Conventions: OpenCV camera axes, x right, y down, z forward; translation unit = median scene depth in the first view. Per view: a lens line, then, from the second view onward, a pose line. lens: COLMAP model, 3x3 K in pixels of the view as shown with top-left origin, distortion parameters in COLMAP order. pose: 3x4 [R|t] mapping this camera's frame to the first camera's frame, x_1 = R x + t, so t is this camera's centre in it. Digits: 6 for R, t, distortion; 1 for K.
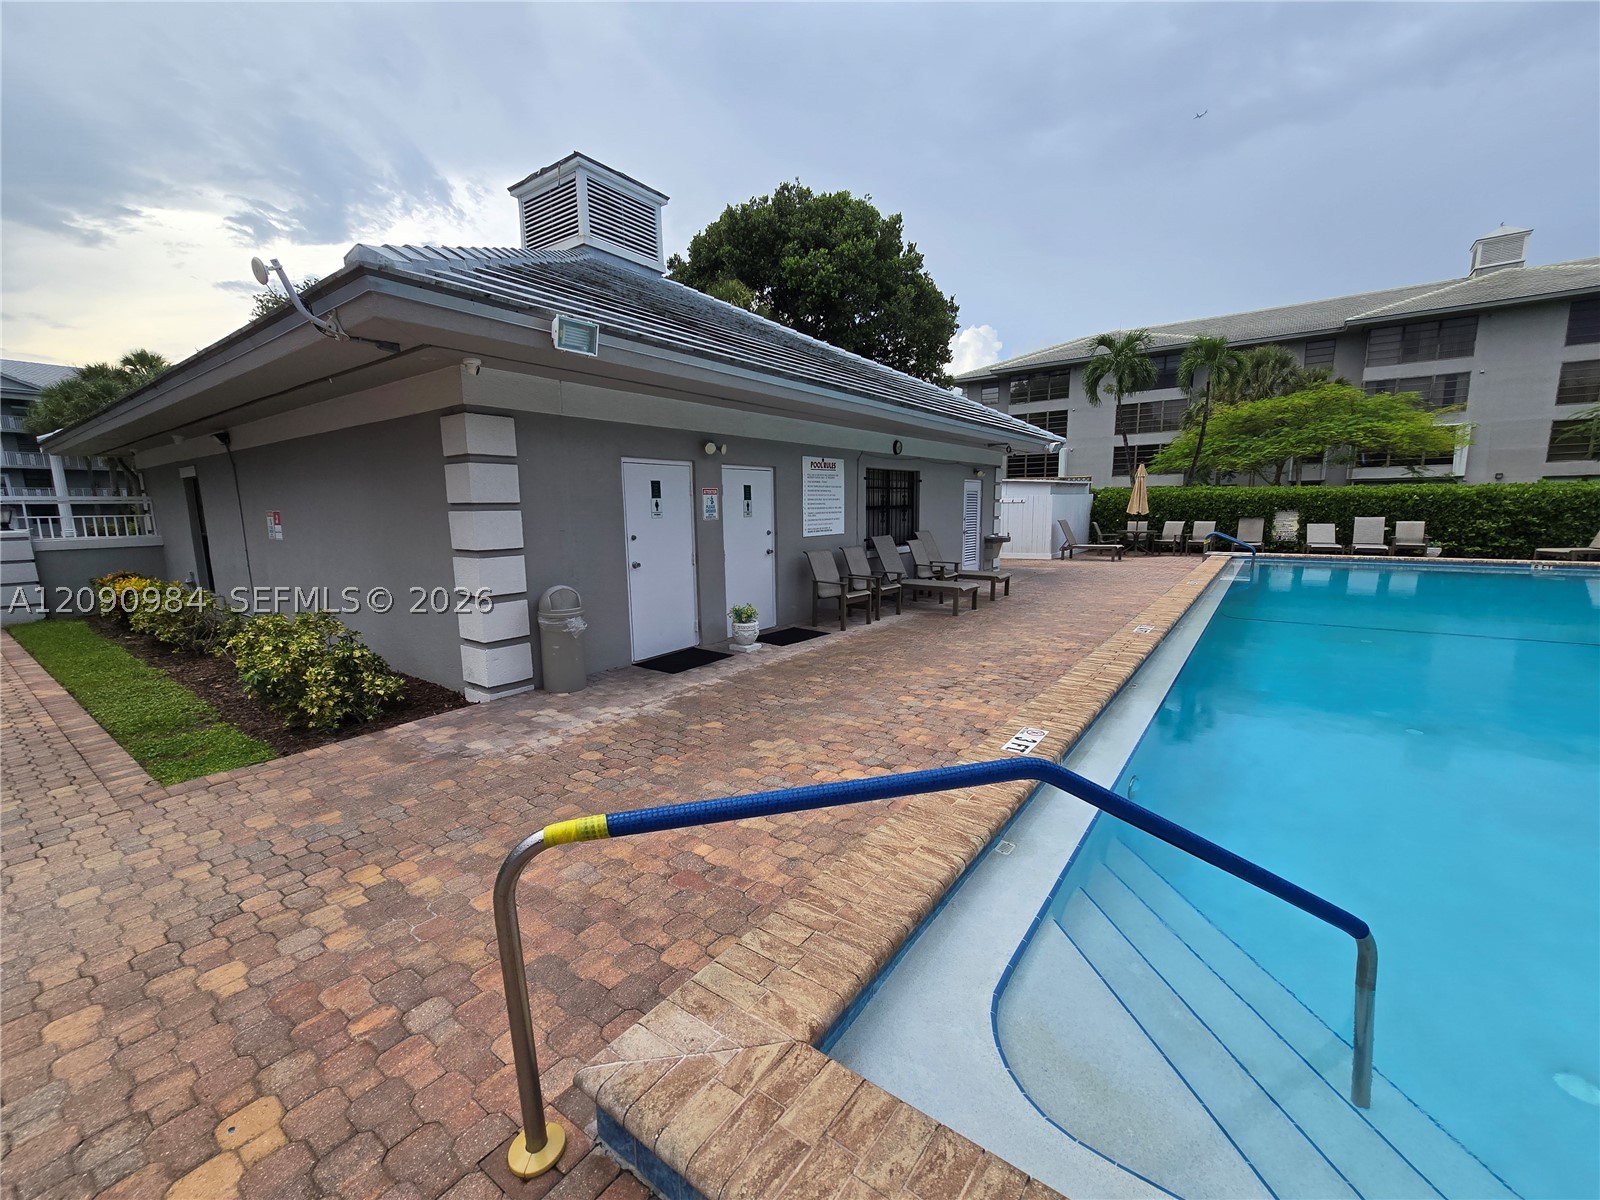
lens RADIAL K [[656.1, 0, 793.2], [0, 656.1, 604.1], [0, 0, 1]] dist [-0.001042, 0.000102]
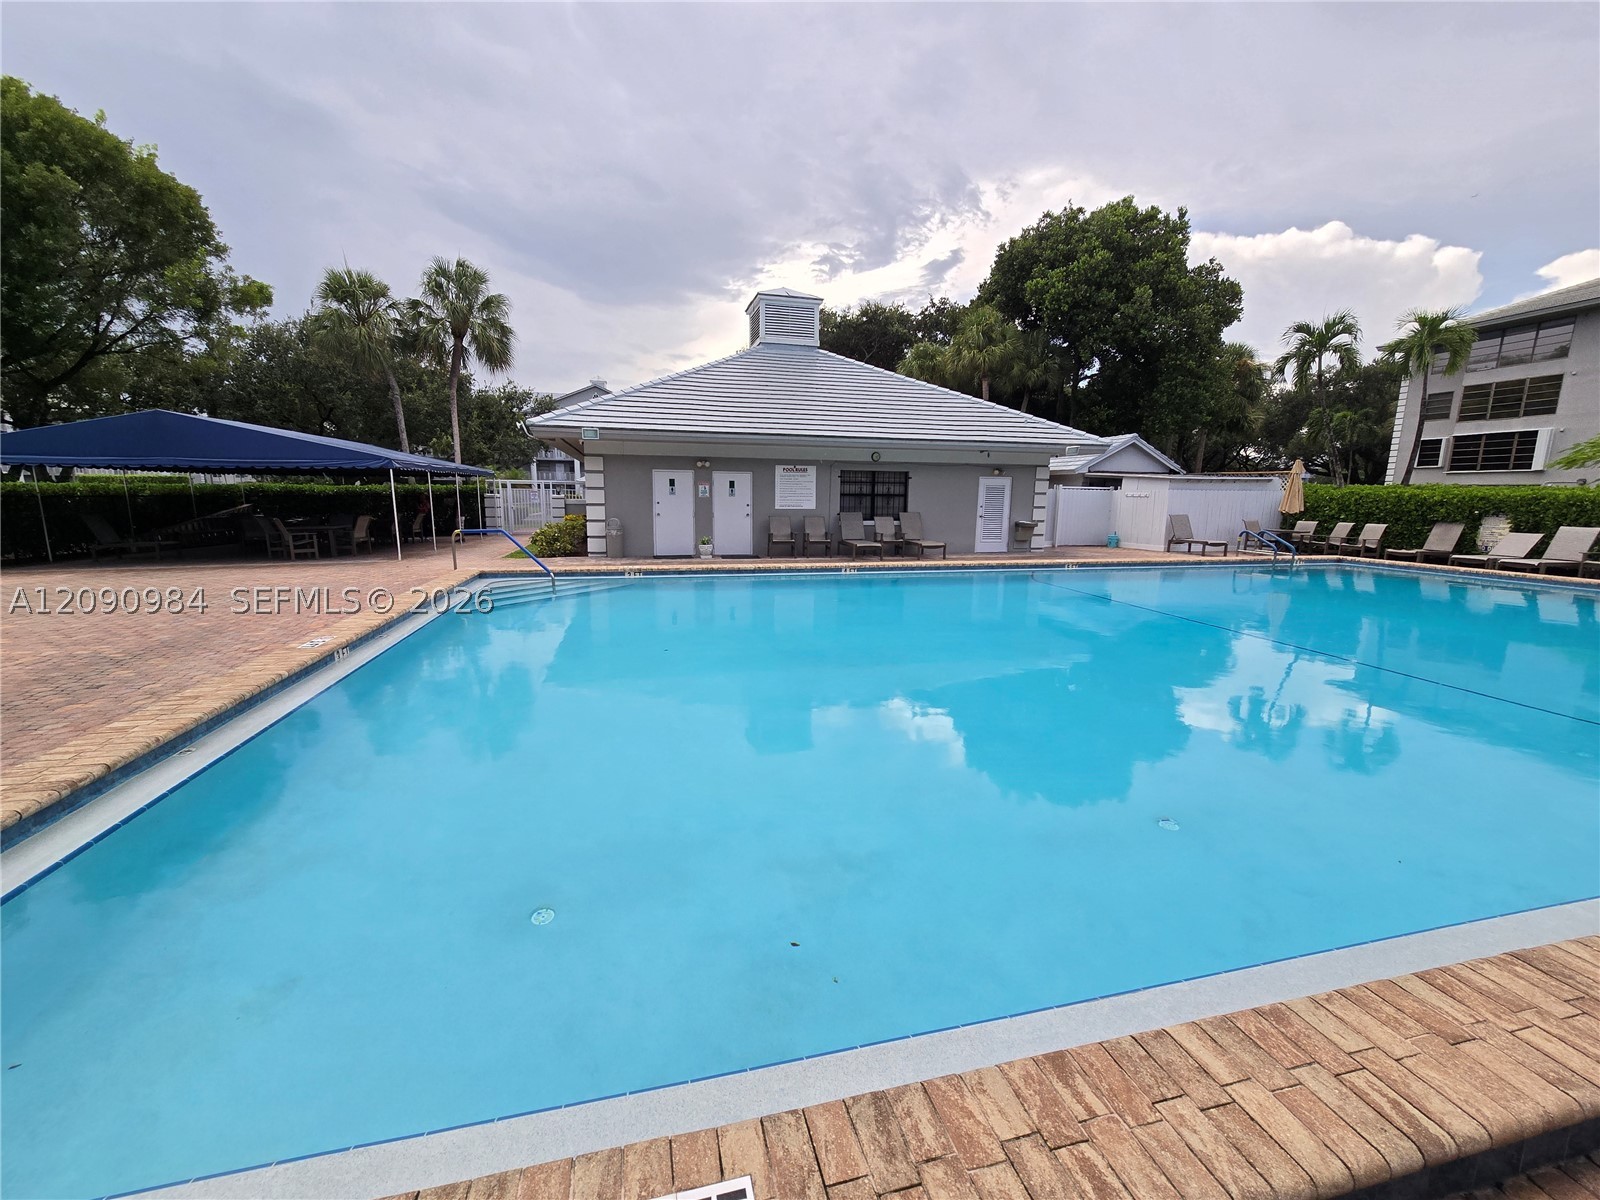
lens RADIAL K [[651.3, 0, 795.5], [0, 651.3, 604.9], [0, 0, 1]] dist [-0.001158, 0.000700]
pose [[0.769567, 0.132349, -0.624700, 0.633227], [-0.118271, 0.990902, 0.064235, 0.020893], [0.627518, 0.024451, 0.778218, -0.196514]]
